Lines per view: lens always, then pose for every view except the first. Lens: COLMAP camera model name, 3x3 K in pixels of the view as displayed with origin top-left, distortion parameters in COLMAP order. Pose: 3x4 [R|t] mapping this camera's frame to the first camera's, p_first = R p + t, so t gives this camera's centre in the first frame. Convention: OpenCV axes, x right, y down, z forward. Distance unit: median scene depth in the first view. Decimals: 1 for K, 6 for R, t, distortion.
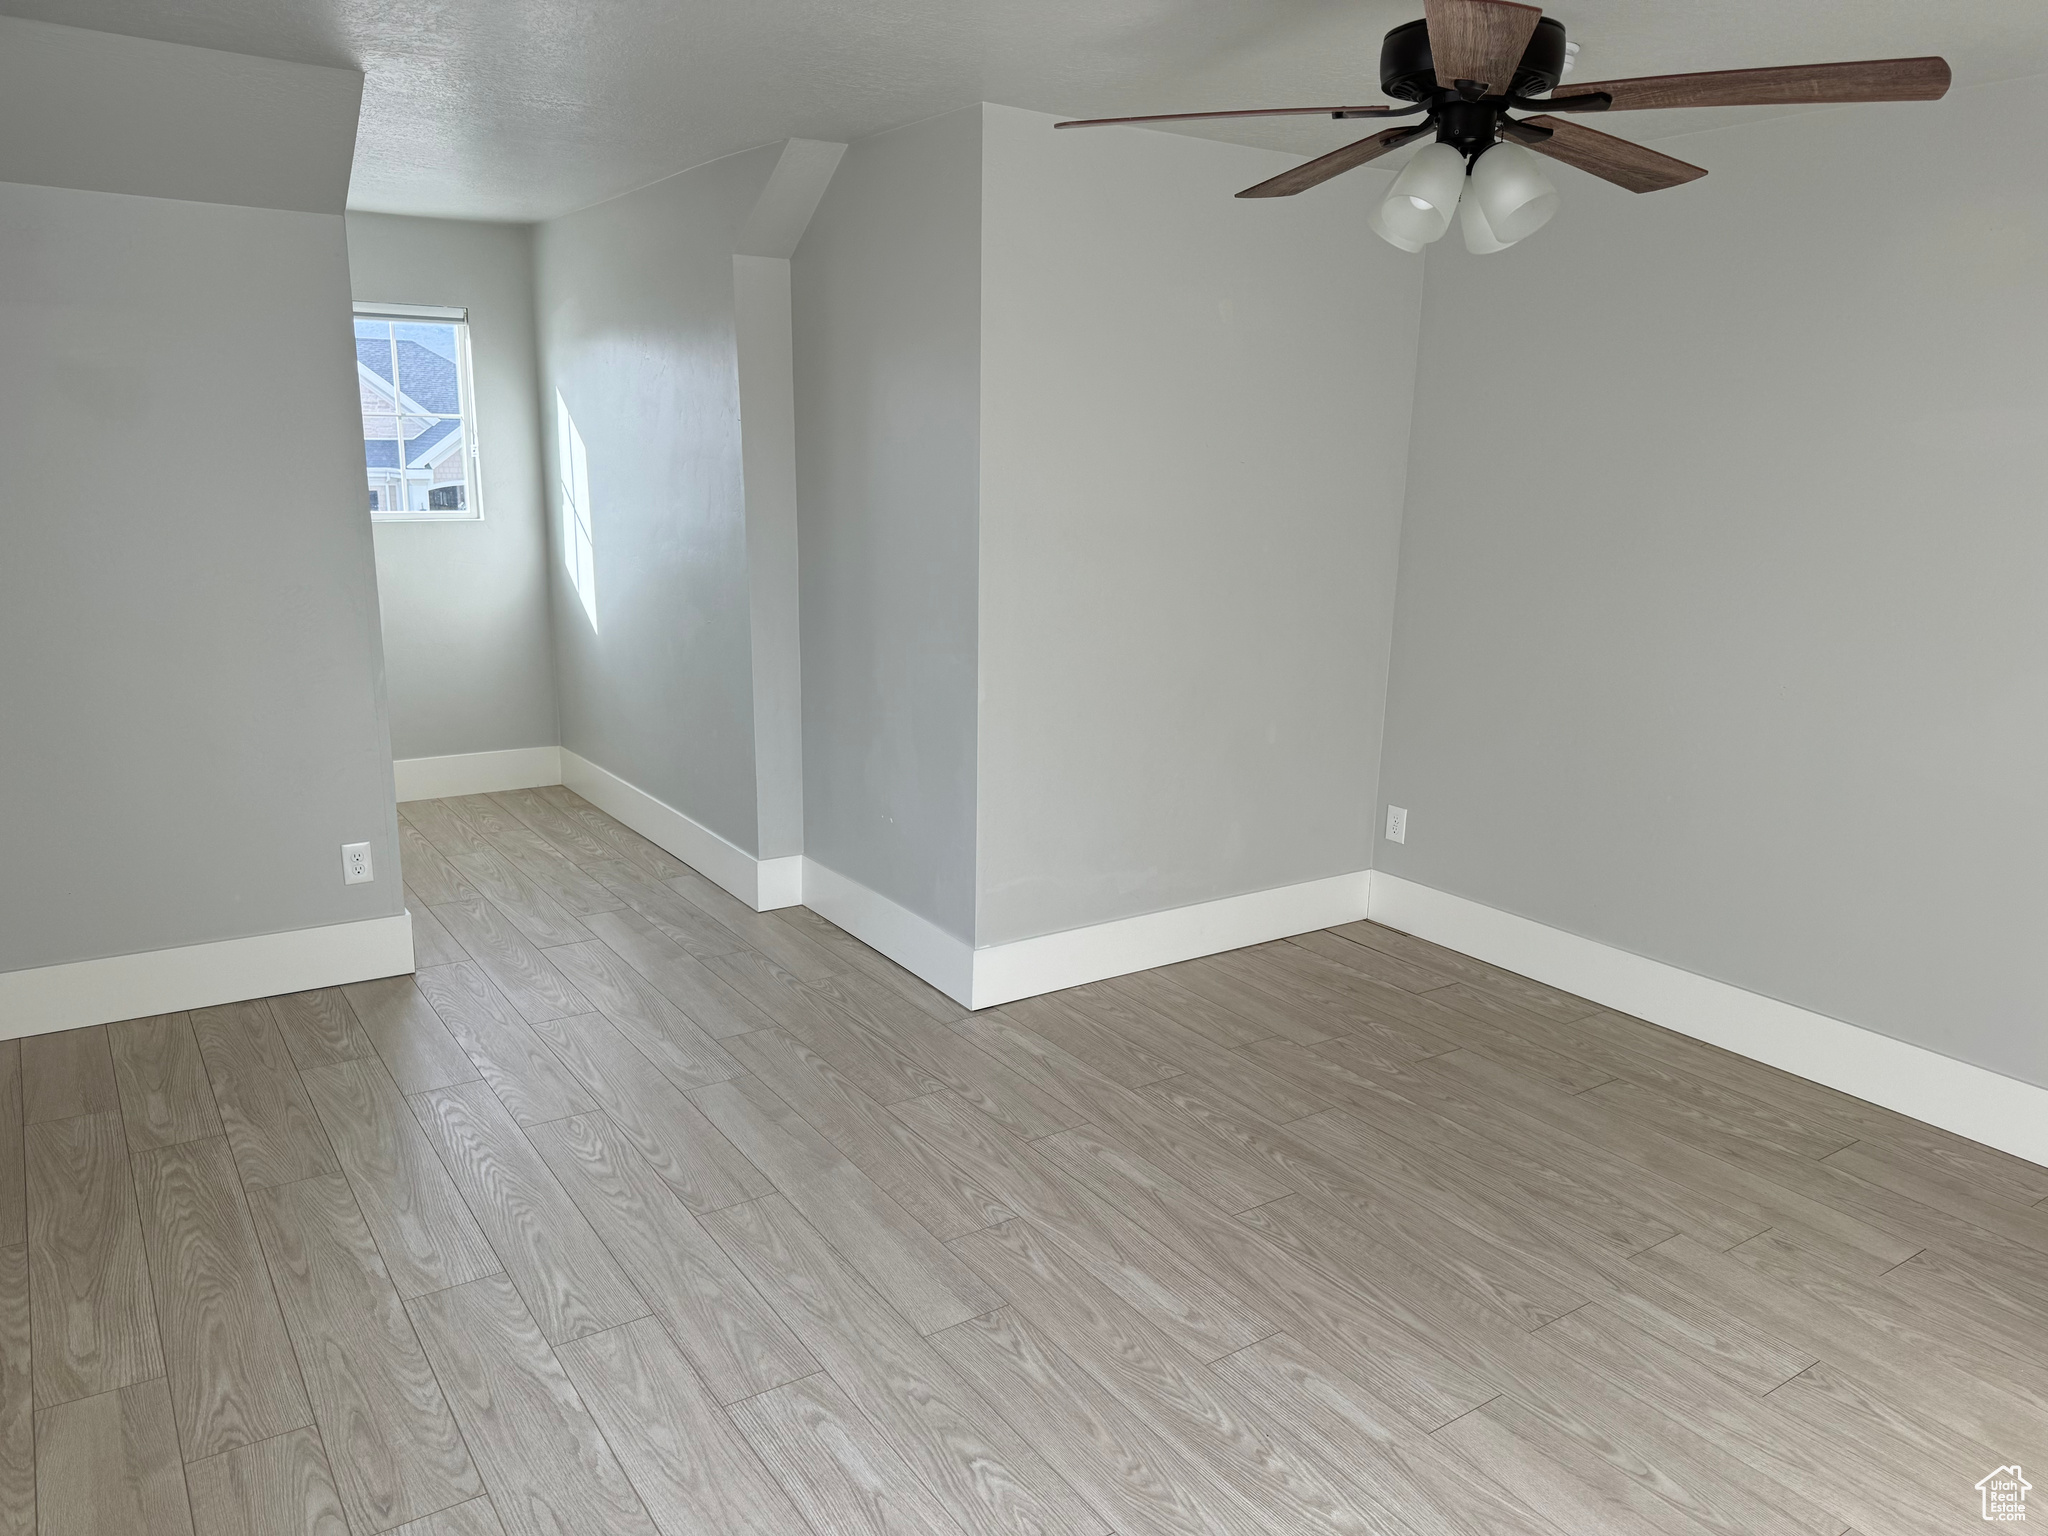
lens RADIAL K [[1434.6, 0, 1029.4], [0, 1434.6, 778.2], [0, 0, 1]] dist [0.117308, -0.188869]
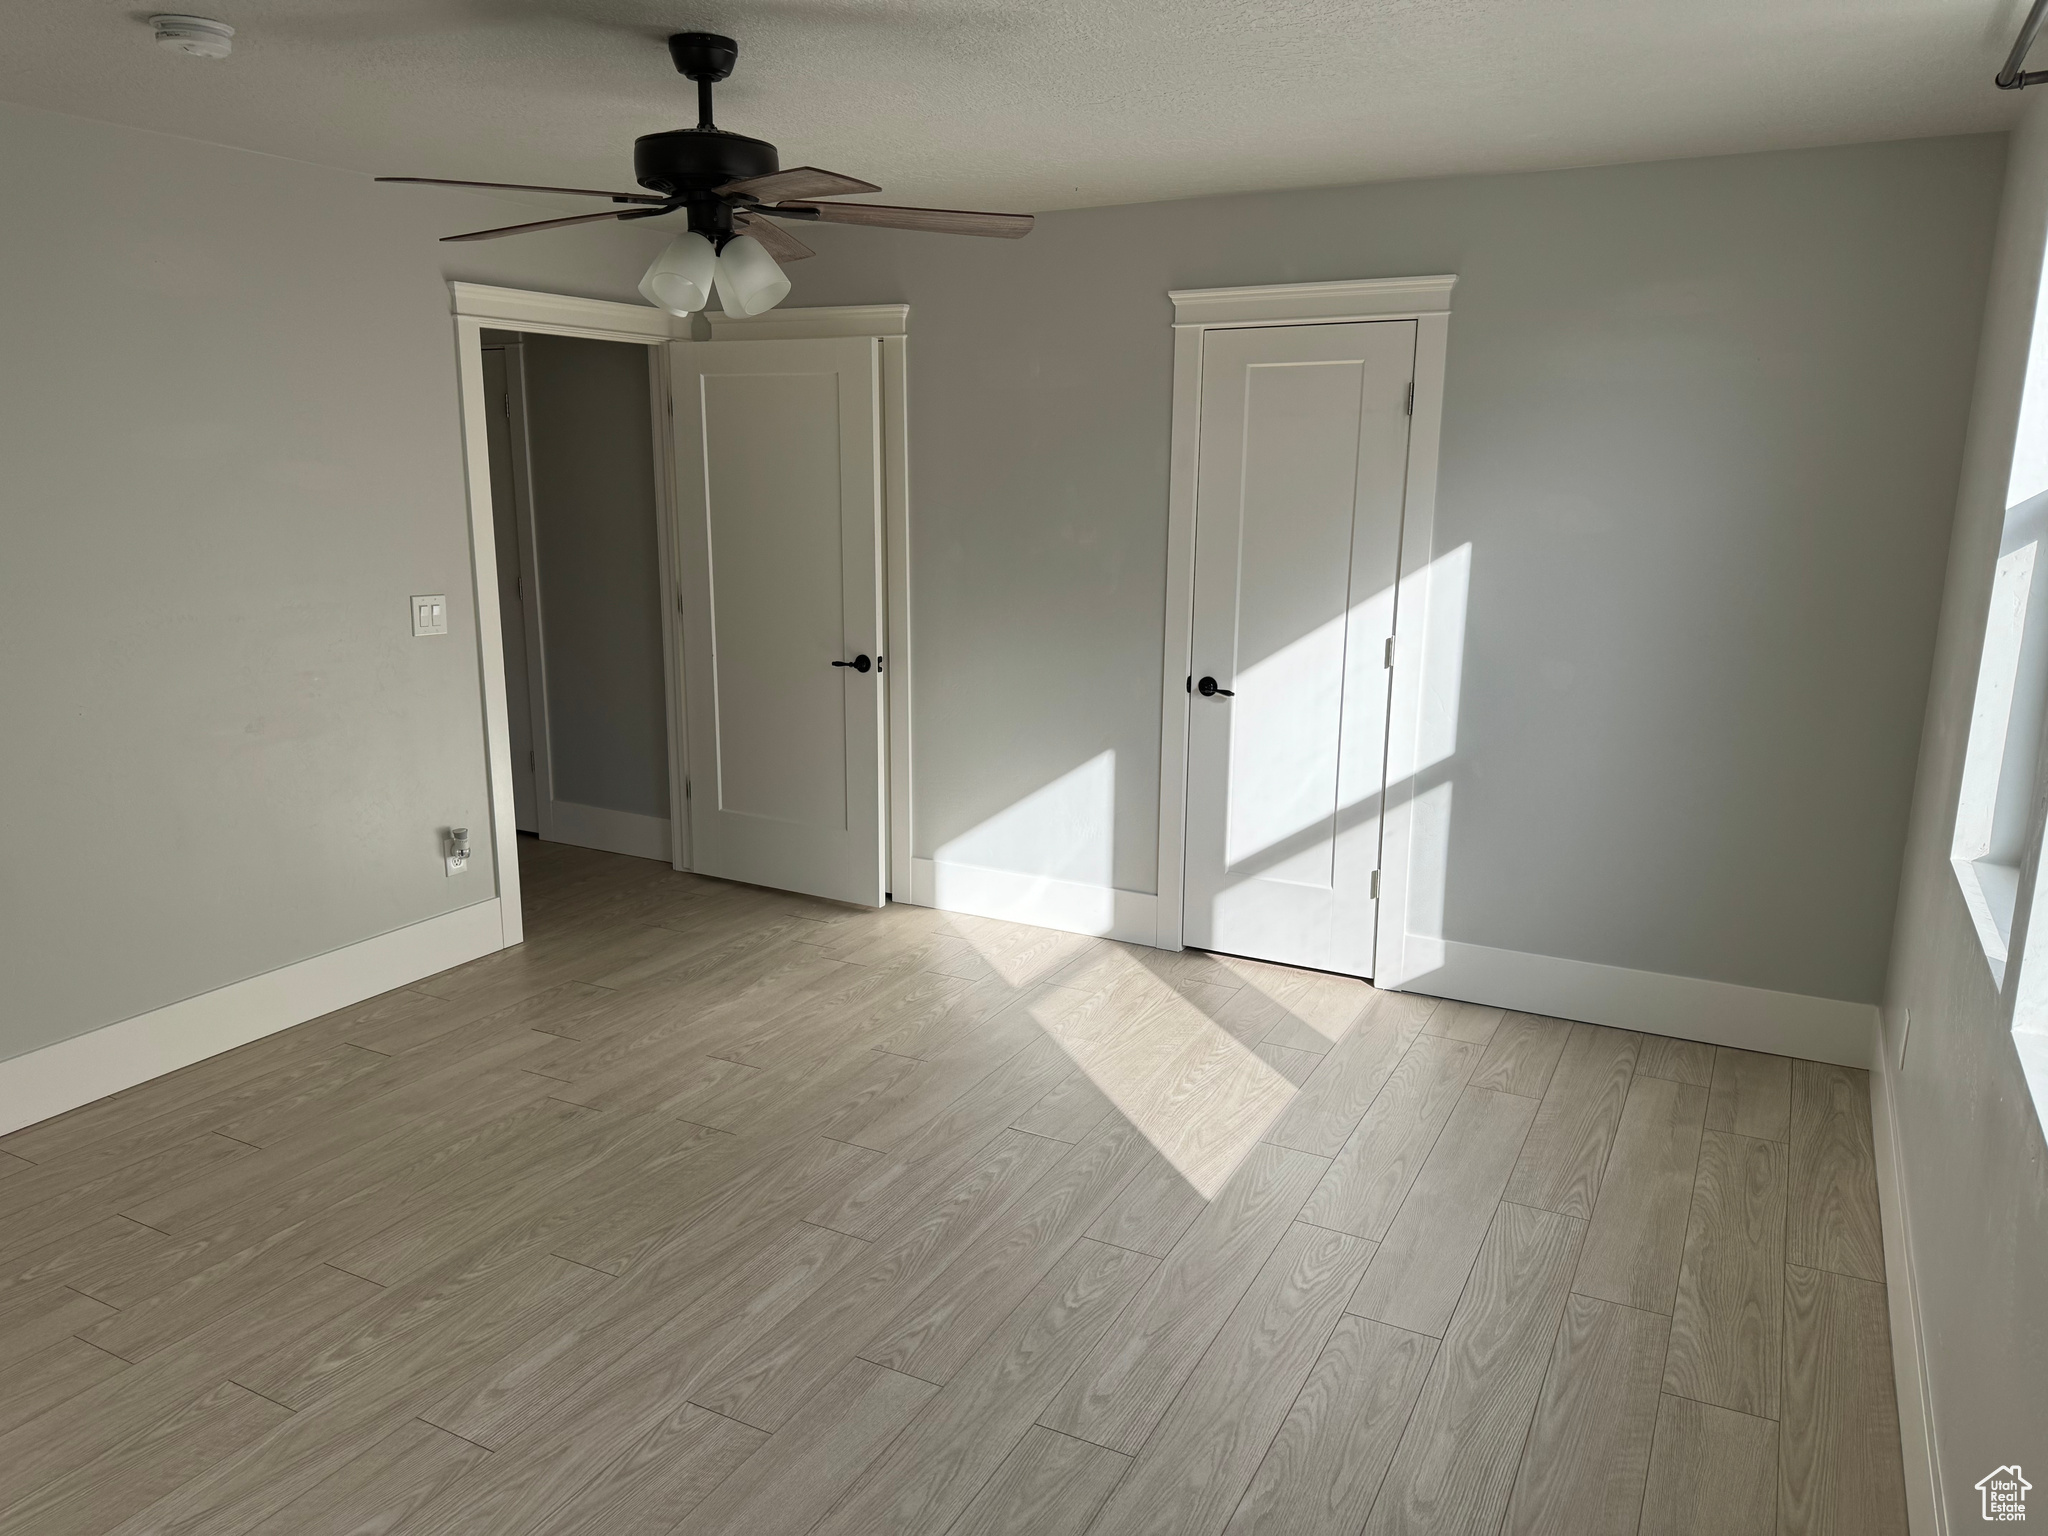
lens RADIAL K [[1434.6, 0, 1029.4], [0, 1434.6, 778.2], [0, 0, 1]] dist [0.117308, -0.188869]
pose [[-0.463018, -0.218481, 0.858999, -0.820067], [0.188654, 0.922645, 0.336357, -0.303344], [-0.866039, 0.317793, -0.385984, 1.145761]]
